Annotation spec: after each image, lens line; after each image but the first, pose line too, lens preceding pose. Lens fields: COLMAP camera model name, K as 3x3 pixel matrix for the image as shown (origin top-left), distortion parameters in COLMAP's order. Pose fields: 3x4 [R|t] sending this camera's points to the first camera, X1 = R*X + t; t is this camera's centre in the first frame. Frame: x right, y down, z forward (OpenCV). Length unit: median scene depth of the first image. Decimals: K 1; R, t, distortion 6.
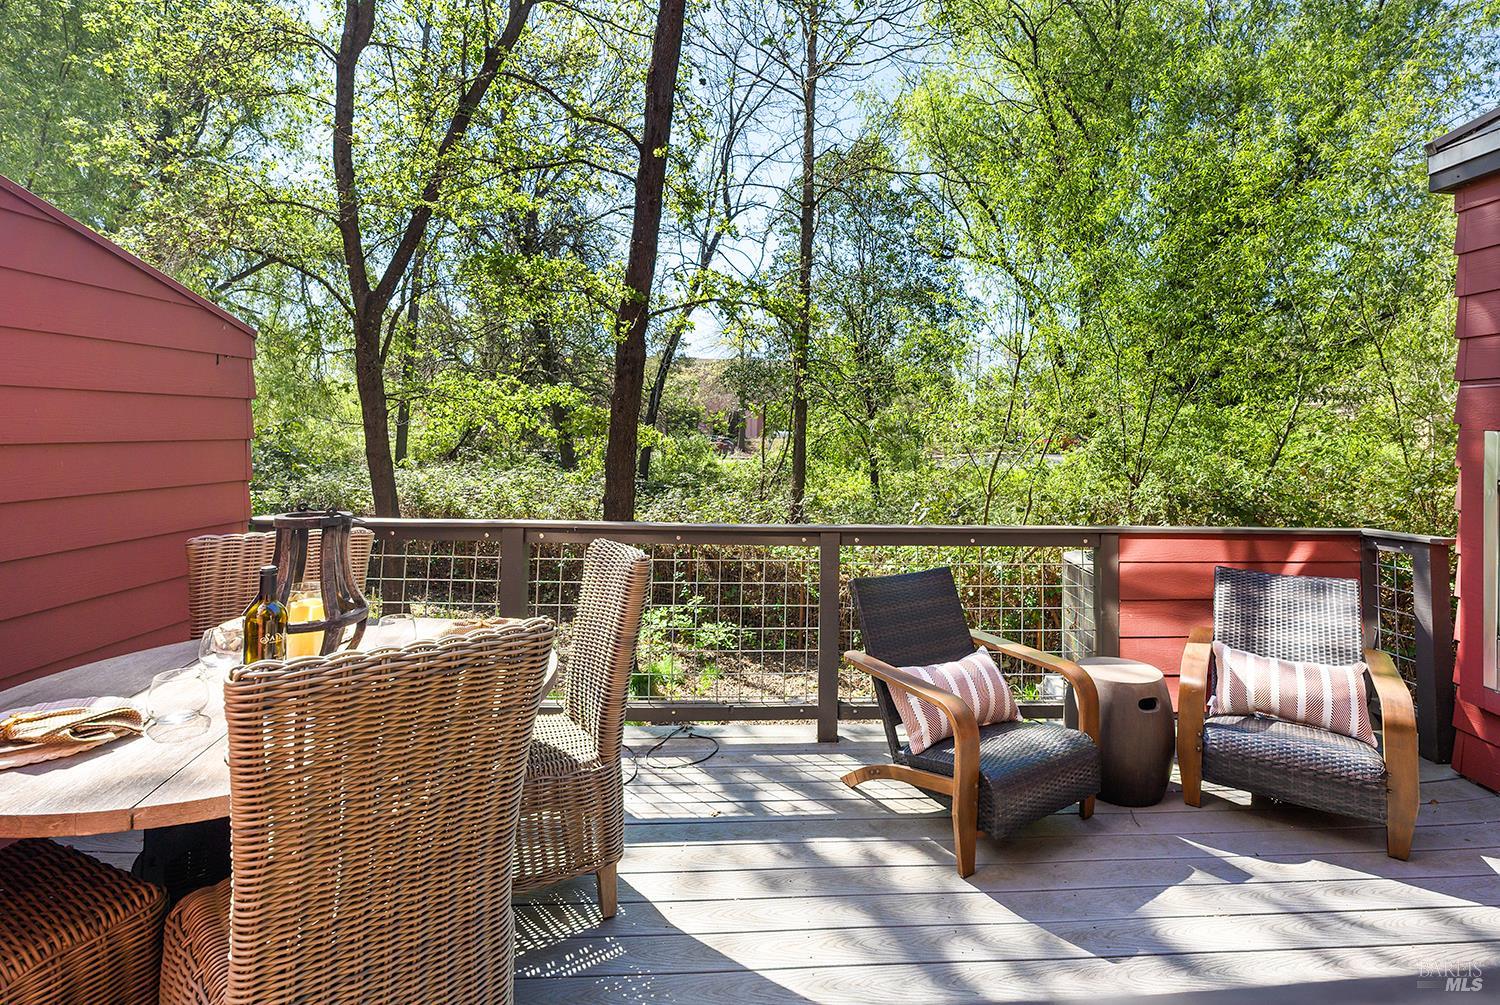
lens RADIAL K [[707.1, 0, 829.9], [0, 707.1, 419.5], [0, 0, 1]] dist [-0.004801, -0.000321]
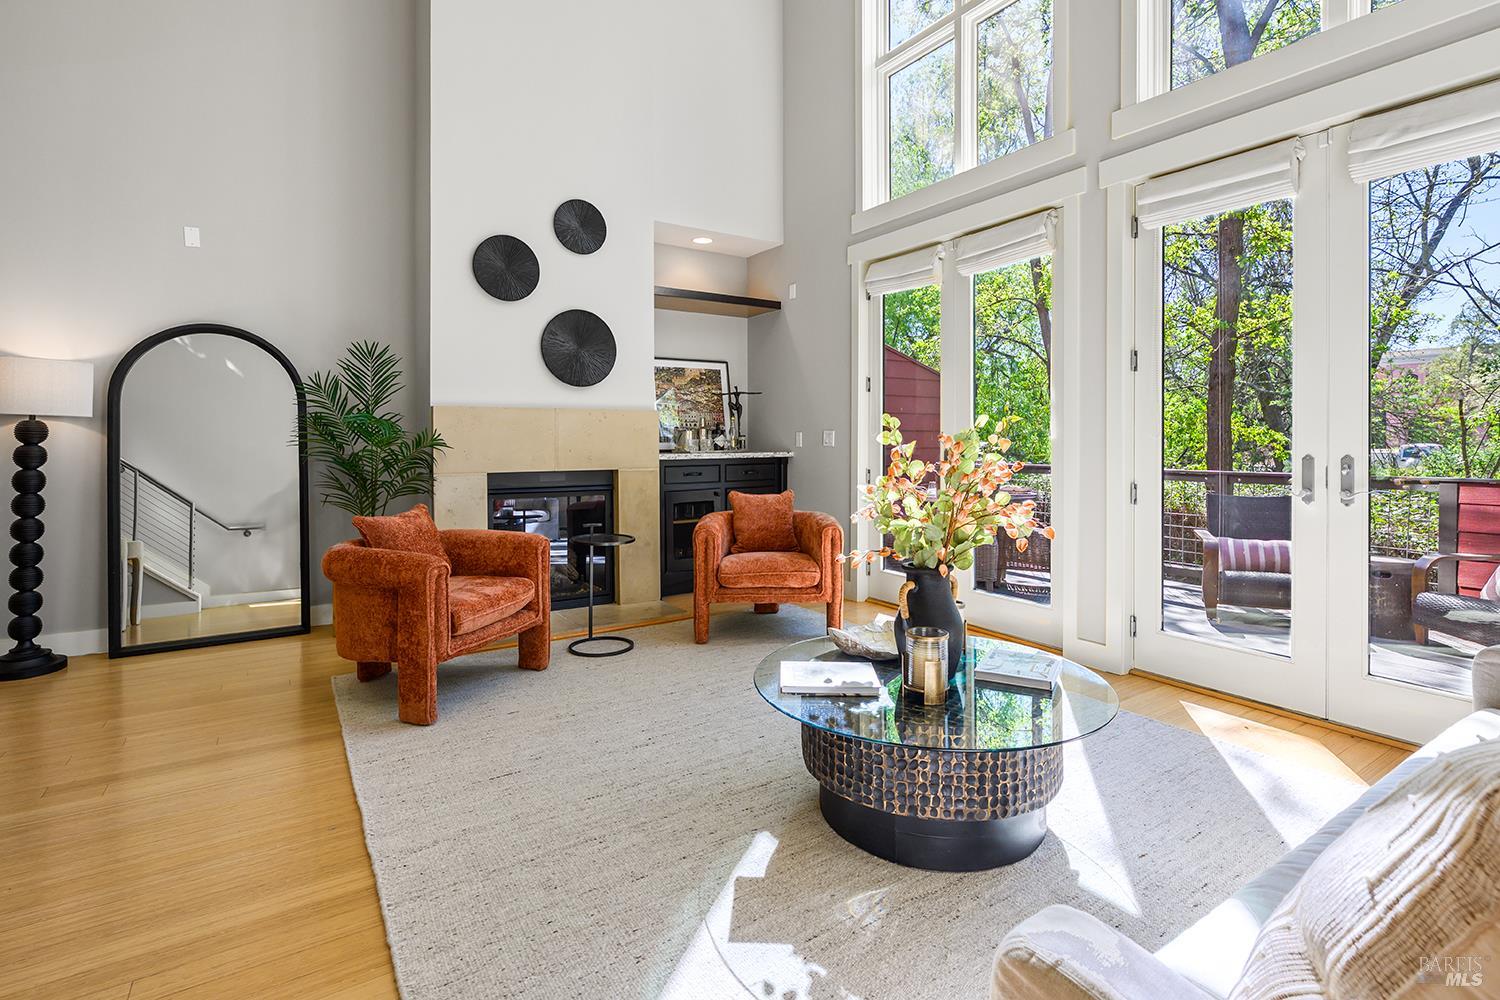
lens RADIAL K [[728.4, 0, 749.9], [0, 728.4, 435.9], [0, 0, 1]] dist [-0.002378, -0.000019]
pose [[0.489844, -0.024311, -0.871471, 0.360539], [0.022002, 0.999637, -0.015519, 0.023380], [0.871532, -0.011572, 0.490201, -0.319678]]
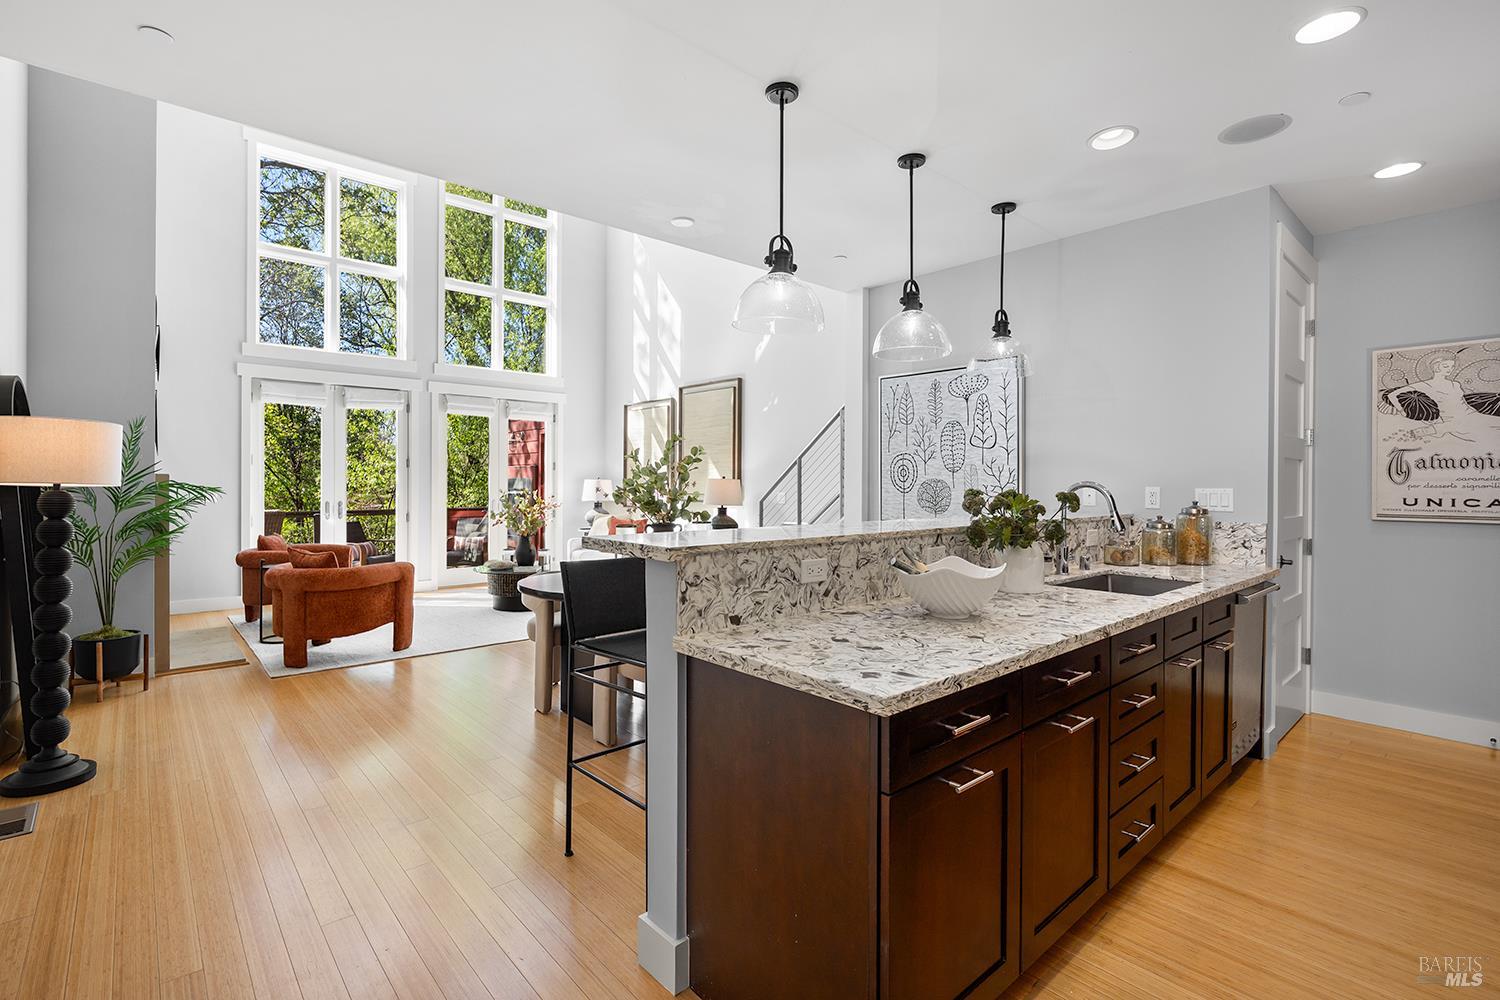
lens RADIAL K [[695.9, 0, 729.4], [0, 695.9, 484.8], [0, 0, 1]] dist [-0.001576, 0.000187]
pose [[0.800109, -0.019844, 0.599526, -0.142512], [0.006407, 0.999678, 0.024538, -0.011355], [-0.599820, -0.015791, 0.799979, -0.954859]]
